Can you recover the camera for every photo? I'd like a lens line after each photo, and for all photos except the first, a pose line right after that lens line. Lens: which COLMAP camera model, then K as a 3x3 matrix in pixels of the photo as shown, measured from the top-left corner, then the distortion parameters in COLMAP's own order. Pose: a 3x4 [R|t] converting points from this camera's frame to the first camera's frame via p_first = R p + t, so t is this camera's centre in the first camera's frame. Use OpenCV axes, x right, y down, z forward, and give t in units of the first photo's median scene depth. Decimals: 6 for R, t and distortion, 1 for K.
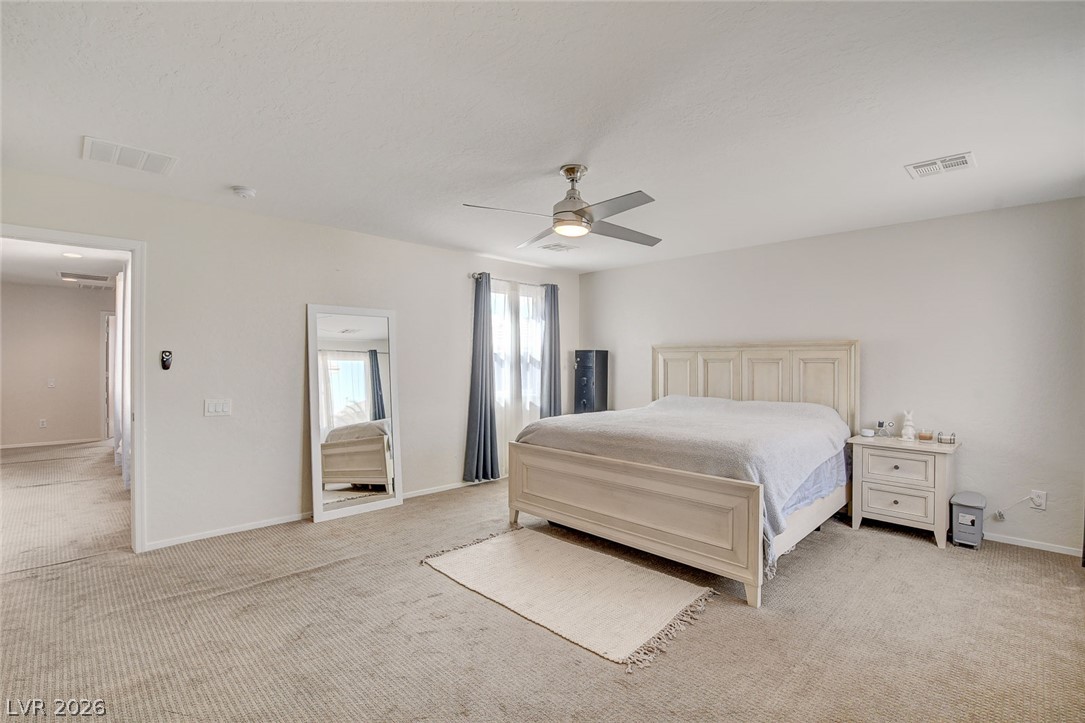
lens RADIAL K [[526.8, 0, 540.4], [0, 526.8, 363.5], [0, 0, 1]] dist [0.001560, 0.000294]
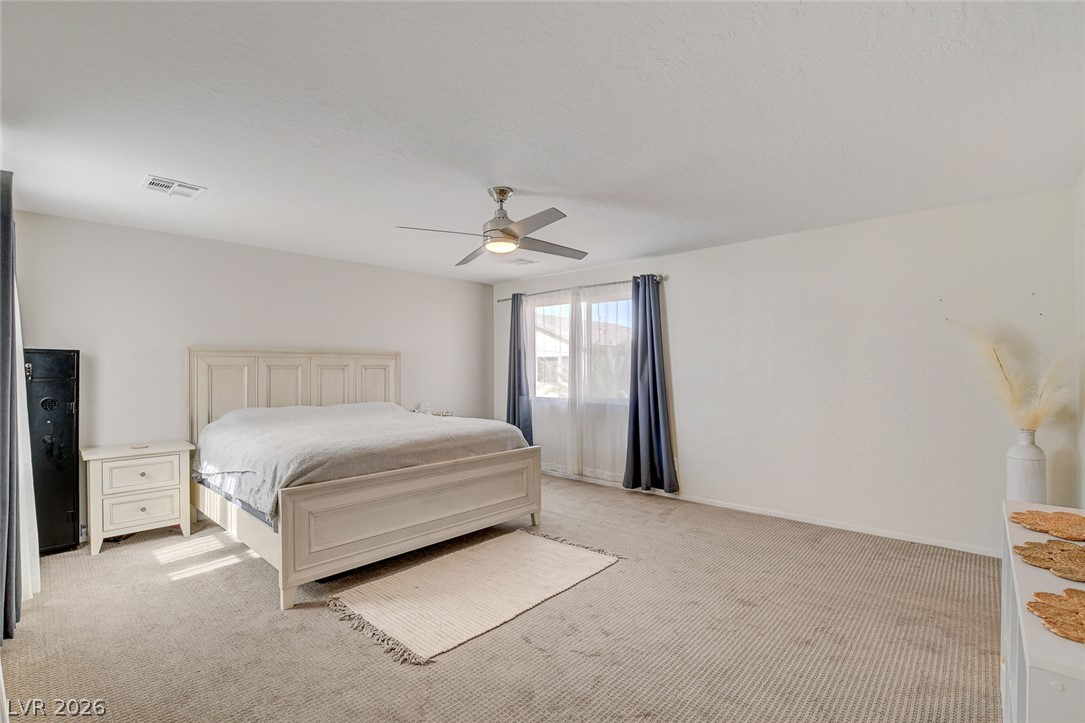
lens RADIAL K [[502.9, 0, 542.6], [0, 502.9, 368.1], [0, 0, 1]] dist [-0.020213, 0.001252]
pose [[-0.078172, -0.002443, 0.996937, -0.738167], [0.004883, 0.999984, 0.002833, -0.004628], [-0.996928, 0.005089, -0.078159, 0.754807]]
